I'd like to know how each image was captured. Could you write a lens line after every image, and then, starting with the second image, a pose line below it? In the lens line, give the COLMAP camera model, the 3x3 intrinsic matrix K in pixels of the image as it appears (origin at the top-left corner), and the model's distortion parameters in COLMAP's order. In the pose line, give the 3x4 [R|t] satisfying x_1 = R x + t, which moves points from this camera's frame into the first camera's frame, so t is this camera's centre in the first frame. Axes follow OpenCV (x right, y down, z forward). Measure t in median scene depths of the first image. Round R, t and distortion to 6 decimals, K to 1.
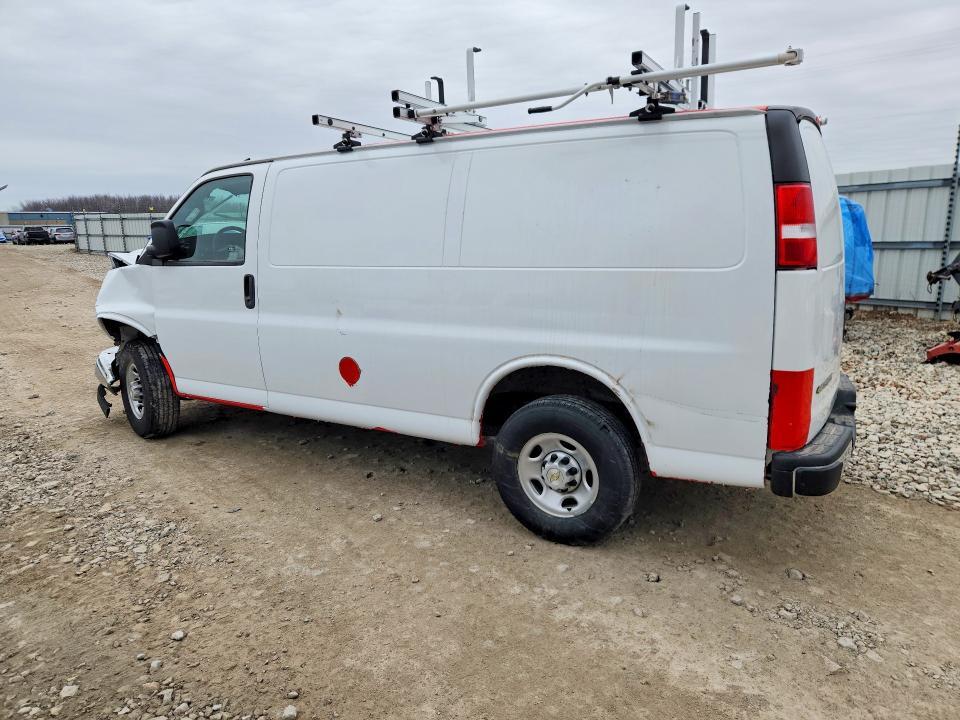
lens RADIAL K [[633.4, 0, 480.0], [0, 633.4, 360.0], [0, 0, 1]] dist [0.003893, 0.001107]
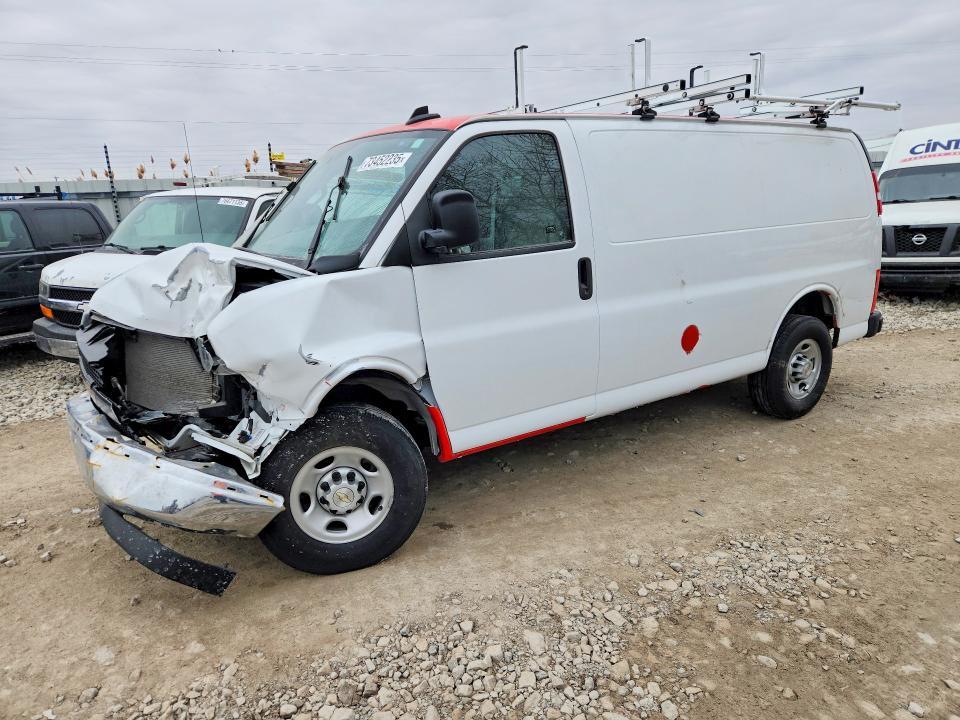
lens RADIAL K [[638.5, 0, 480.0], [0, 638.5, 360.0], [0, 0, 1]] dist [0.011496, -0.000991]
pose [[0.462274, -0.211496, 0.861146, -1.152607], [0.216265, 0.968705, 0.121818, -0.135524], [-0.859961, 0.129922, 0.493546, 0.721048]]
